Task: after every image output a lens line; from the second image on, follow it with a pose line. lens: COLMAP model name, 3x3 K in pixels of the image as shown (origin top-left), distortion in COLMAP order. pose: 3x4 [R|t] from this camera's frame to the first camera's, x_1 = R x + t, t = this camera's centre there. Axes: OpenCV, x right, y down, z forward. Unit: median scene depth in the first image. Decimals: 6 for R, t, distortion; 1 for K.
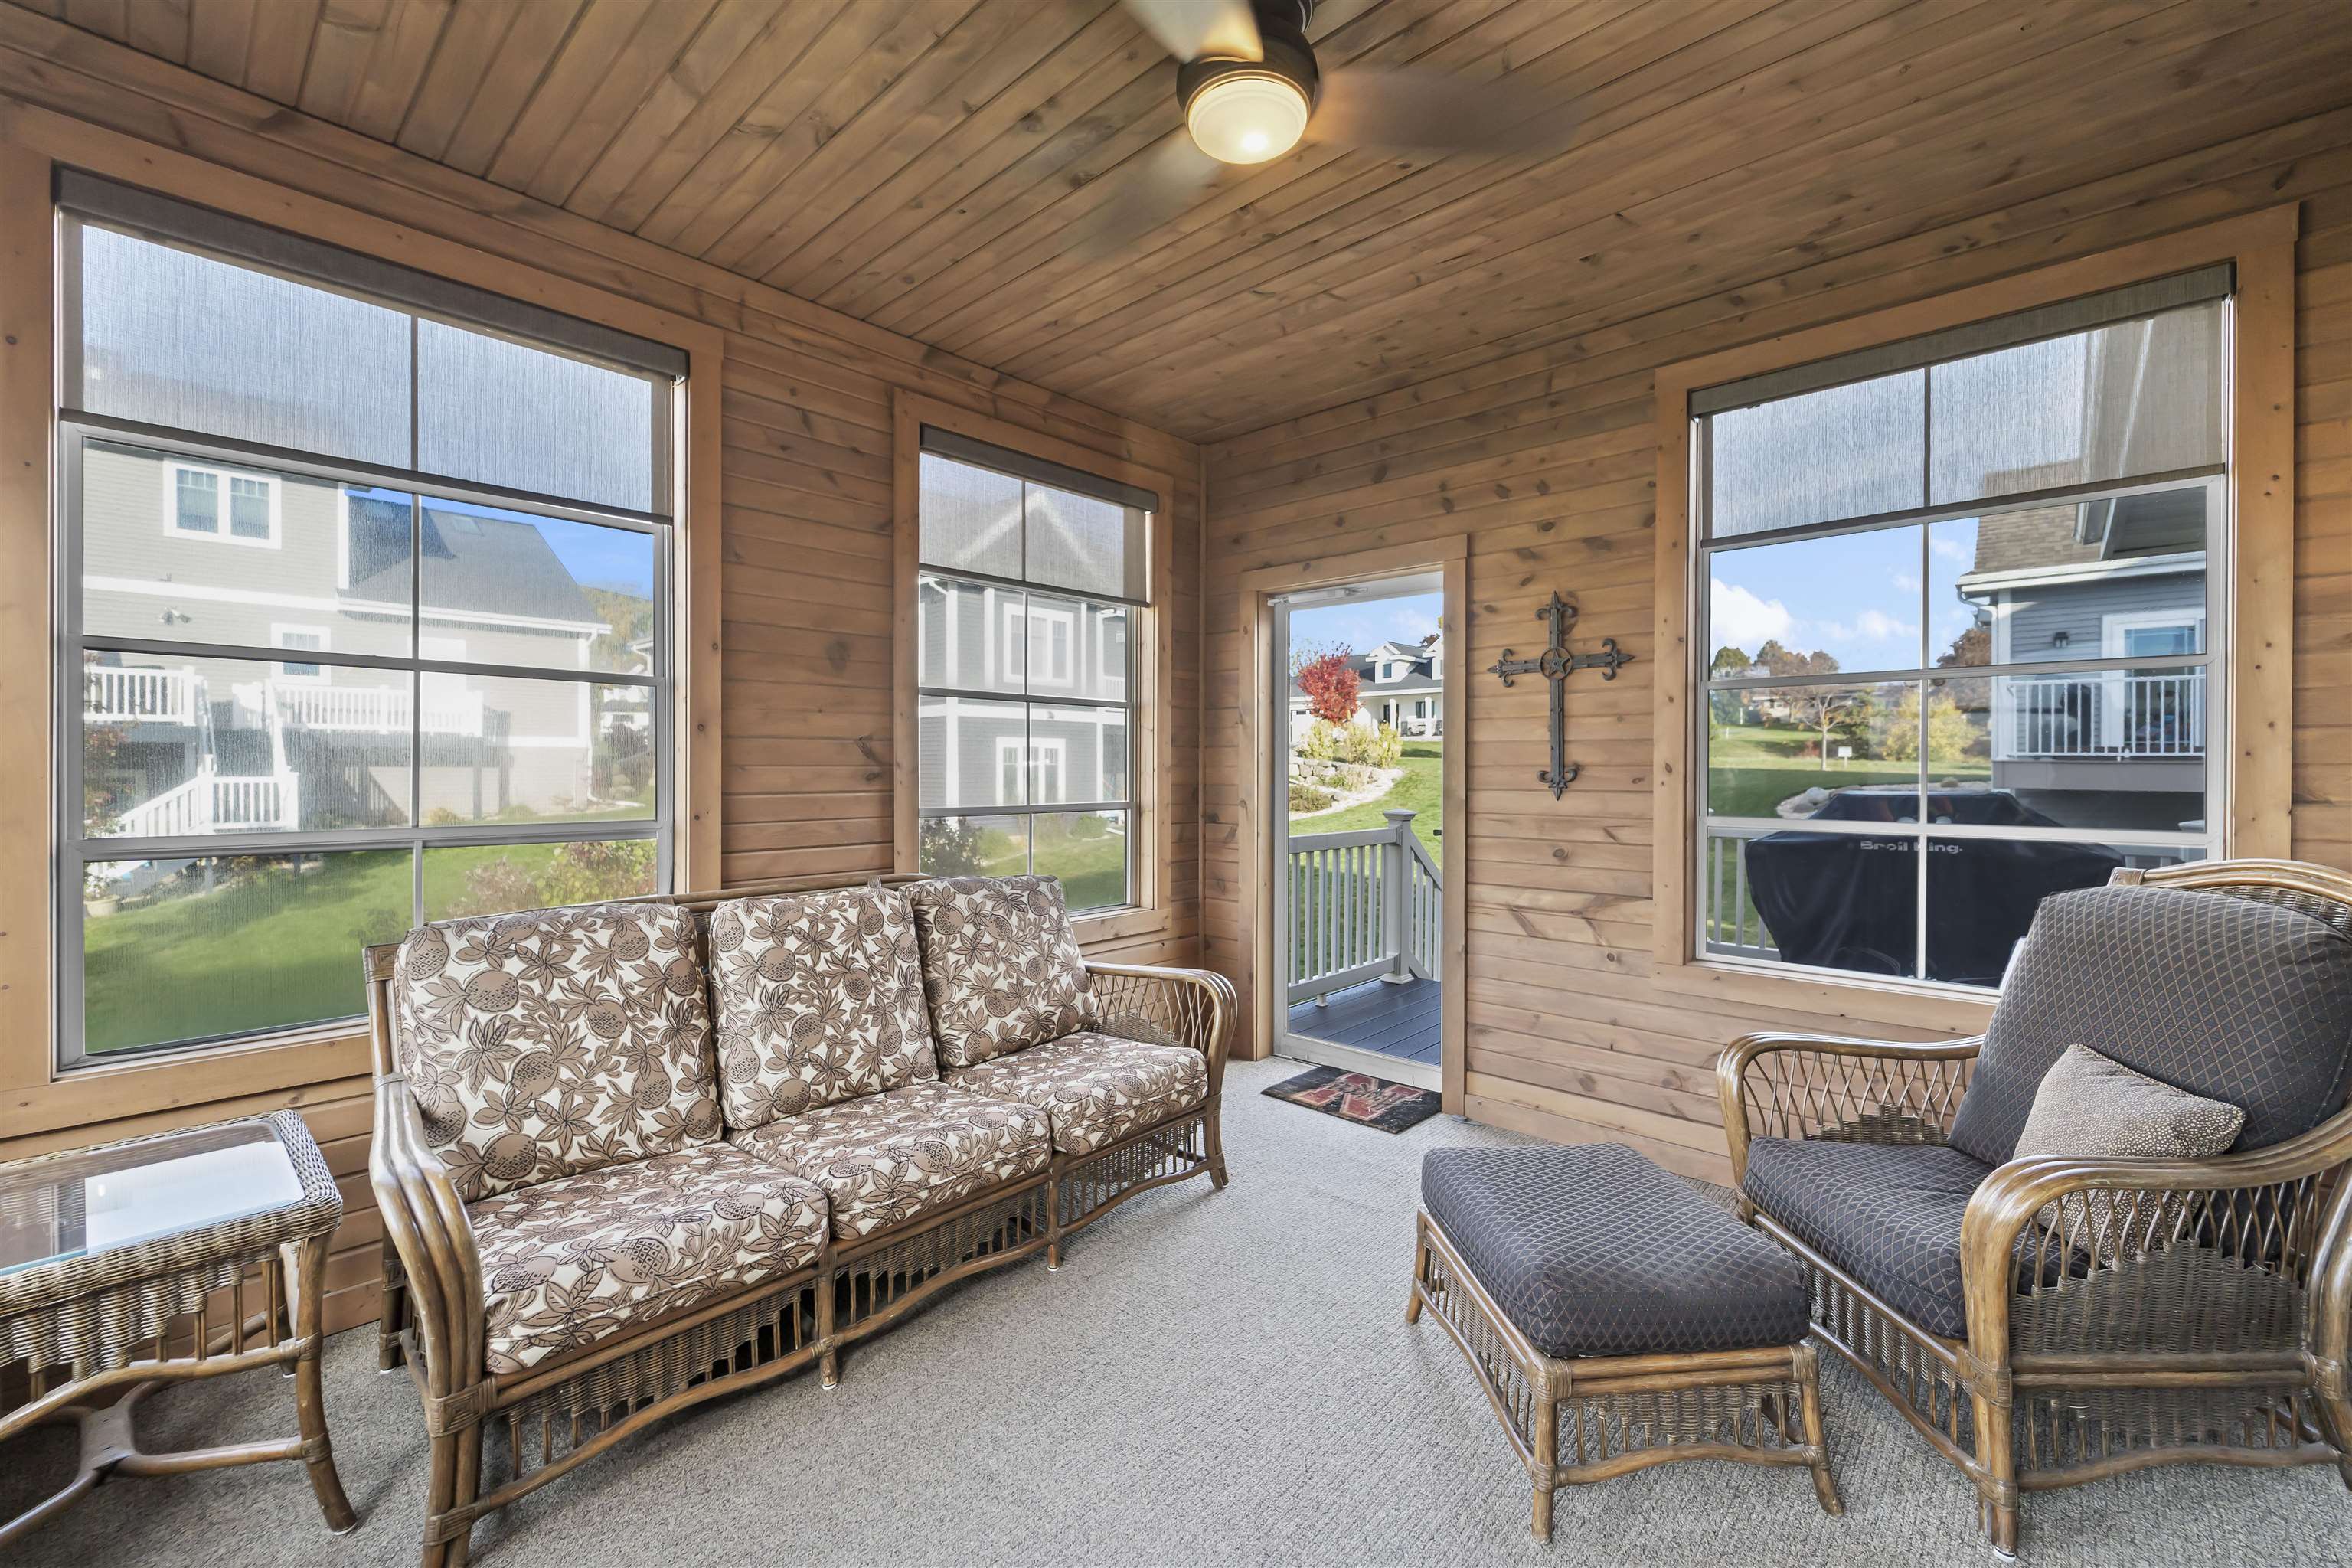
lens RADIAL K [[958.0, 0, 1174.8], [0, 958.0, 777.6], [0, 0, 1]] dist [-0.001256, -0.000390]
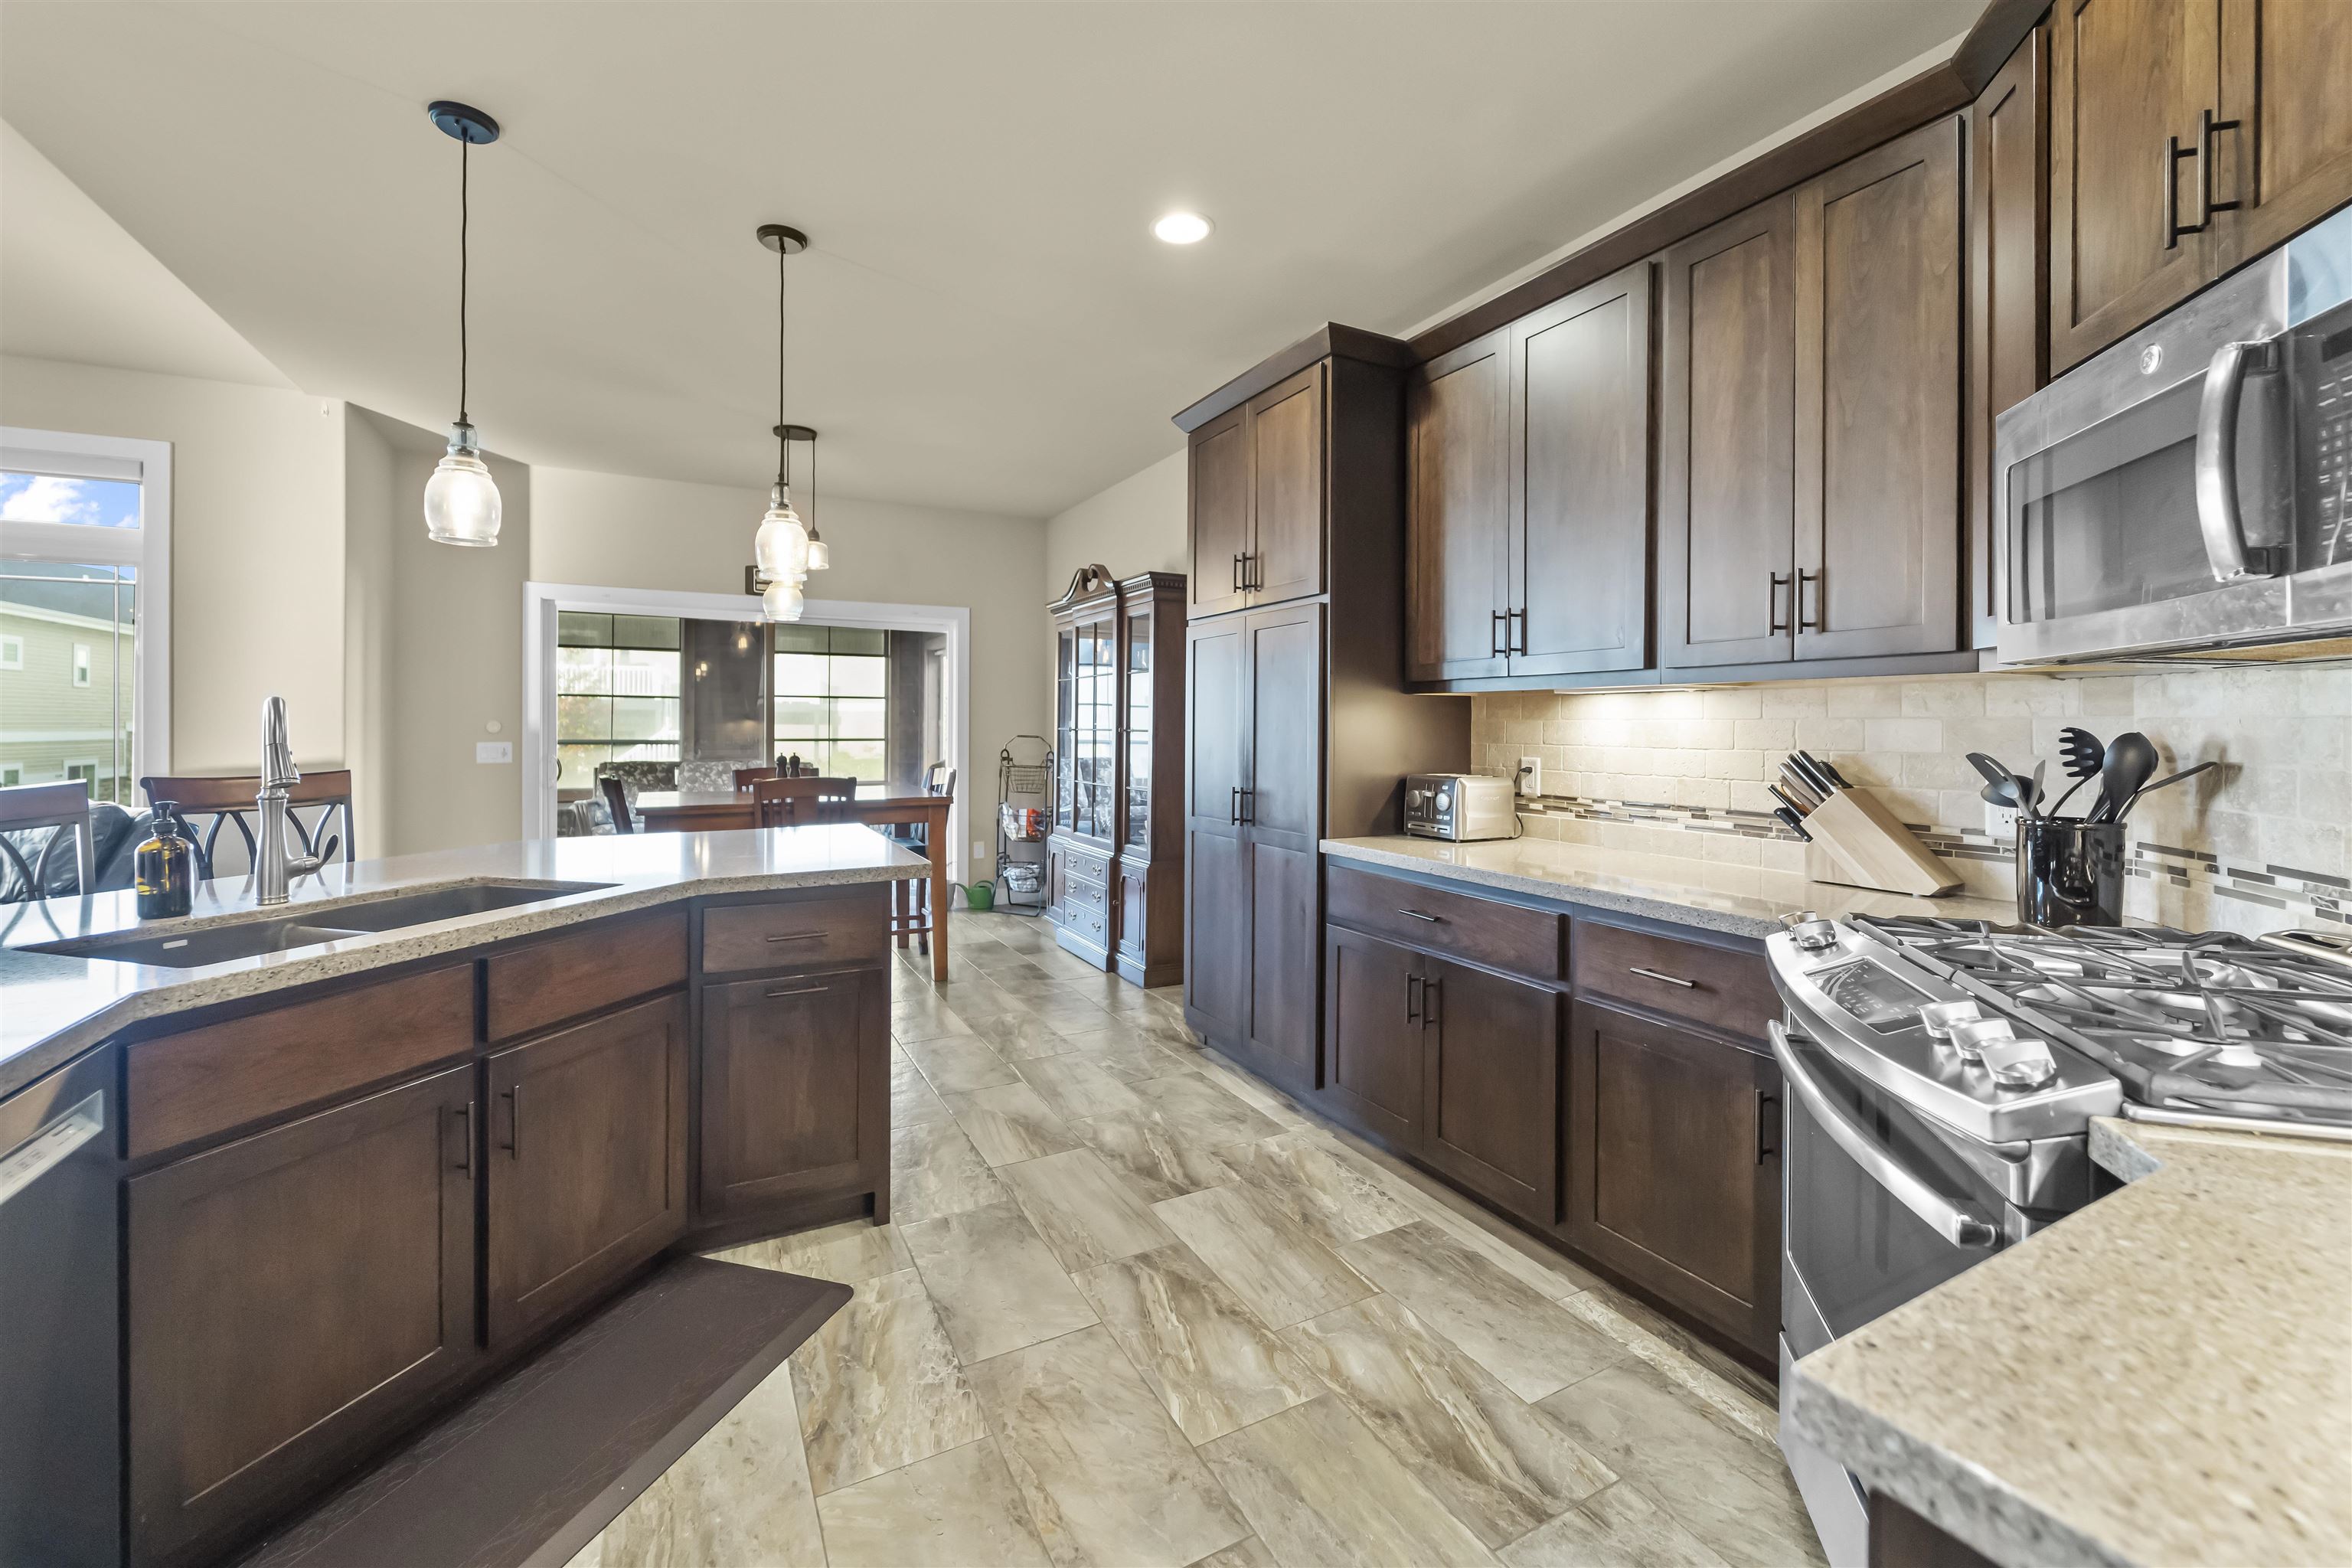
lens RADIAL K [[961.5, 0, 1179.3], [0, 961.5, 721.5], [0, 0, 1]] dist [-0.001222, -0.000198]
pose [[0.942203, -0.000495, -0.335043, 2.019954], [-0.003661, 0.999924, -0.011771, 0.015103], [0.335023, 0.012318, 0.942129, -1.424082]]
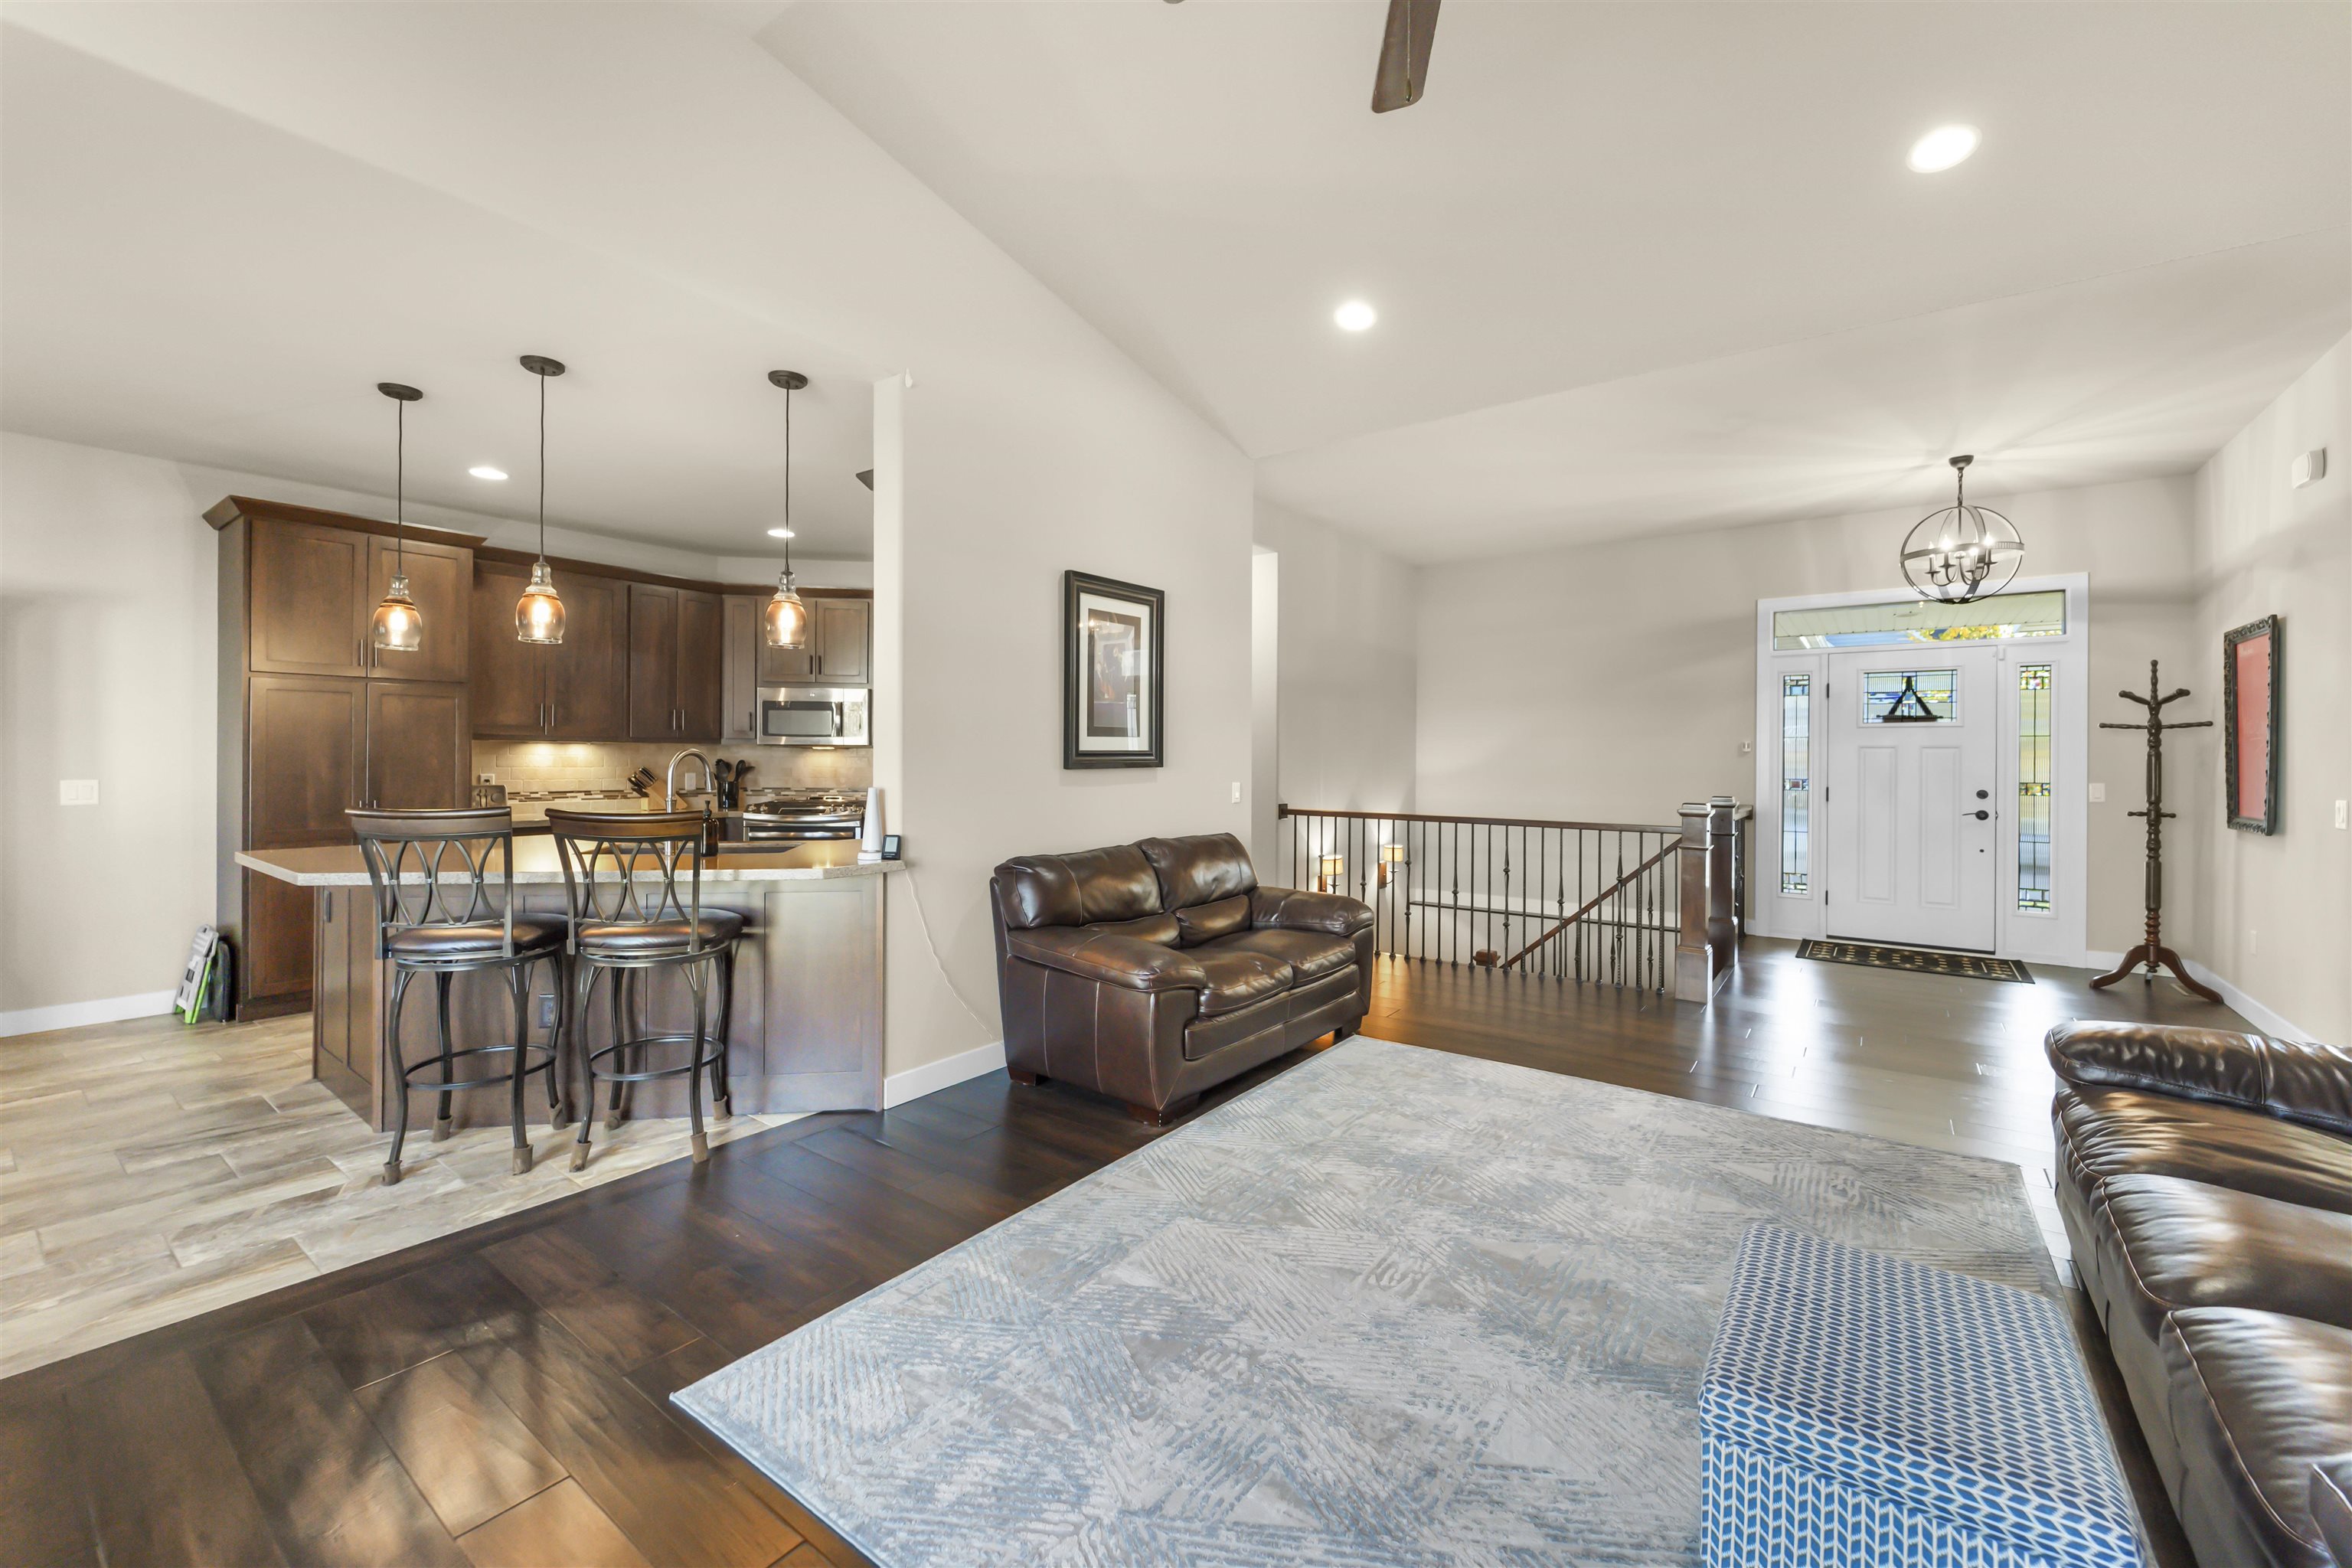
lens RADIAL K [[938.8, 0, 1174.8], [0, 938.8, 759.4], [0, 0, 1]] dist [-0.001871, -0.000463]
pose [[-0.110911, -0.002656, 0.993827, -0.009660], [0.003455, 0.999989, 0.003058, 0.008326], [-0.993824, 0.003773, -0.110901, -1.519481]]
